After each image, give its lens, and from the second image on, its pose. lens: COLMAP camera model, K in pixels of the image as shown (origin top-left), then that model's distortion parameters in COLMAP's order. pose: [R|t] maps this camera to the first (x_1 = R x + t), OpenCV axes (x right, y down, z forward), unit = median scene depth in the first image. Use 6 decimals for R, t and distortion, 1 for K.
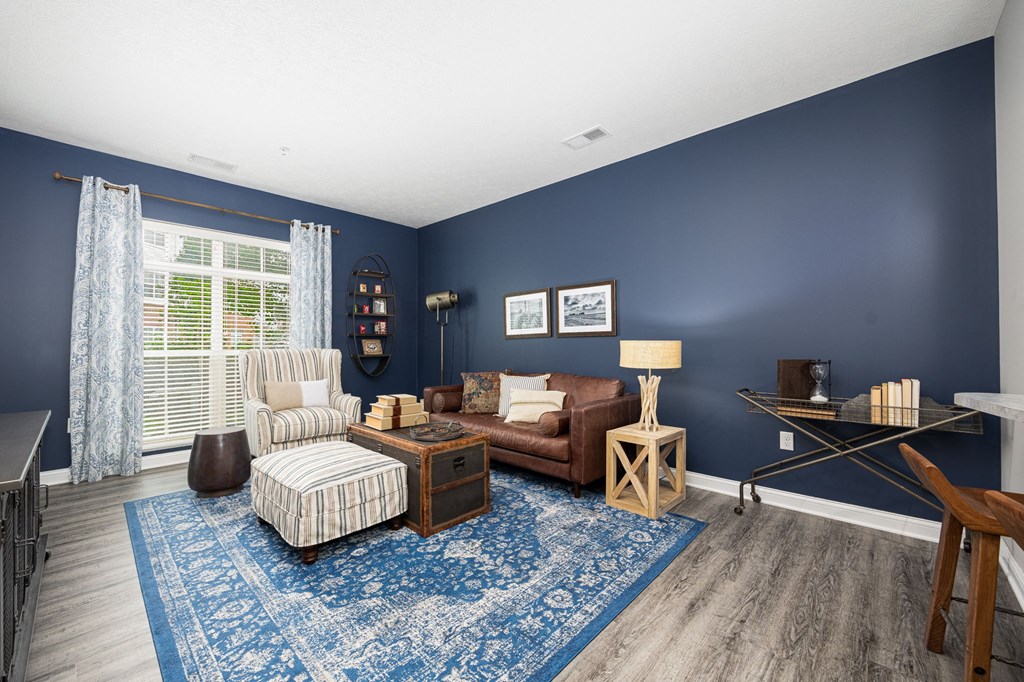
lens RADIAL K [[406.3, 0, 509.5], [0, 406.3, 342.6], [0, 0, 1]] dist [-0.006479, -0.000089]
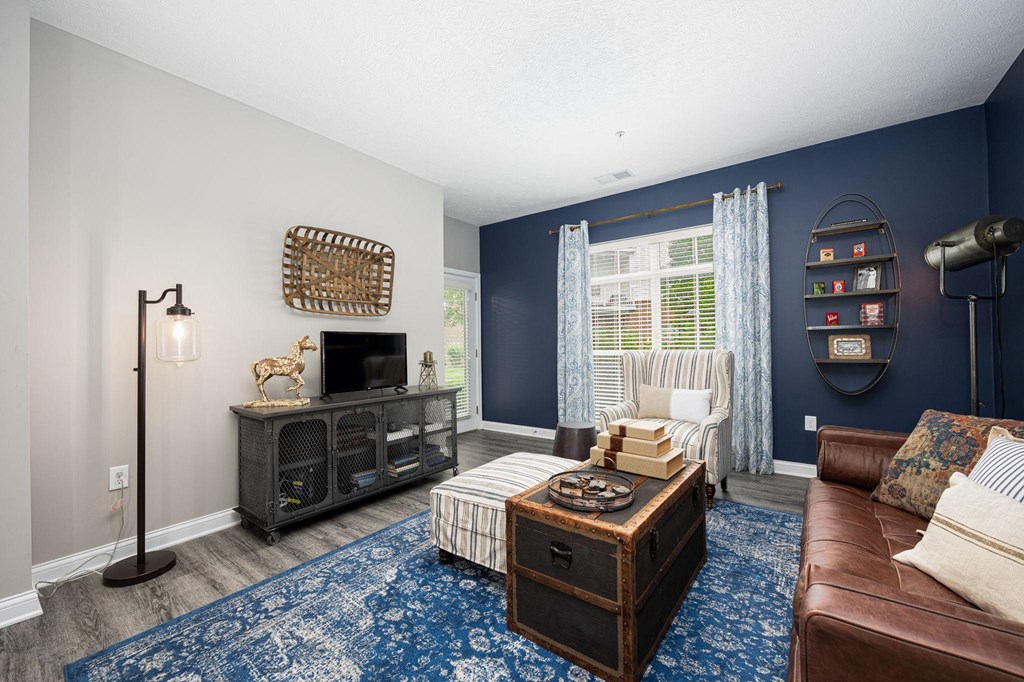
lens RADIAL K [[406.3, 0, 507.5], [0, 406.3, 341.7], [0, 0, 1]] dist [-0.006479, -0.000089]
pose [[0.098422, -0.008285, -0.995110, 0.355635], [0.016367, 0.999844, -0.006705, -0.002669], [0.995010, -0.015627, 0.098542, 0.688869]]
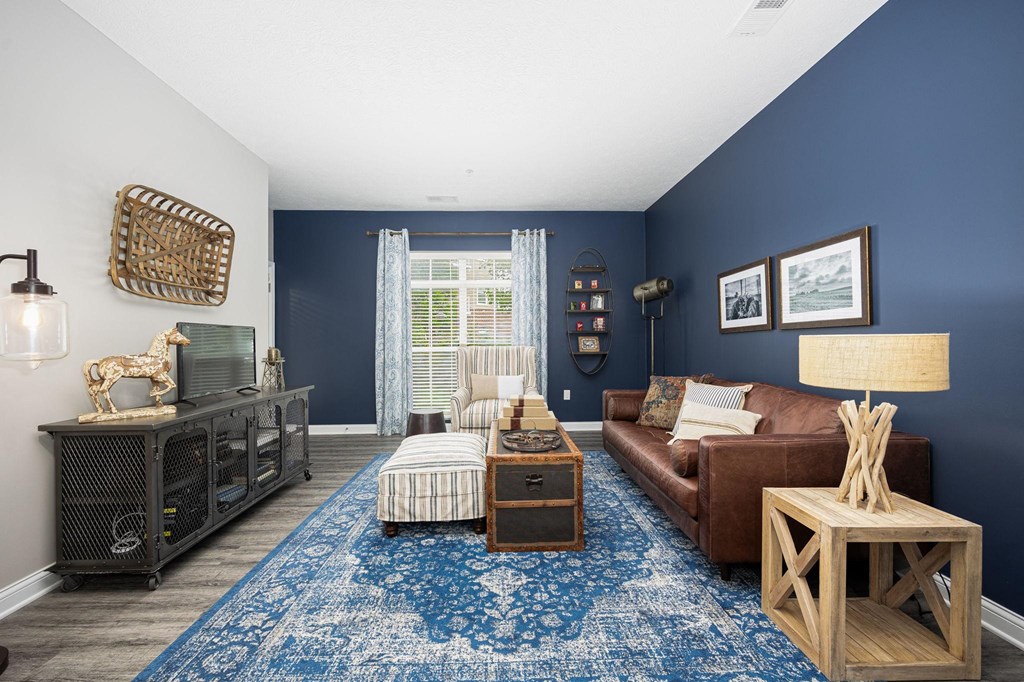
lens RADIAL K [[406.3, 0, 508.2], [0, 406.3, 342.7], [0, 0, 1]] dist [-0.006479, -0.000089]
pose [[0.703620, -0.001671, -0.710575, 0.354363], [0.009298, 0.999933, 0.006855, -0.001616], [0.710516, -0.011430, 0.703588, 0.284344]]
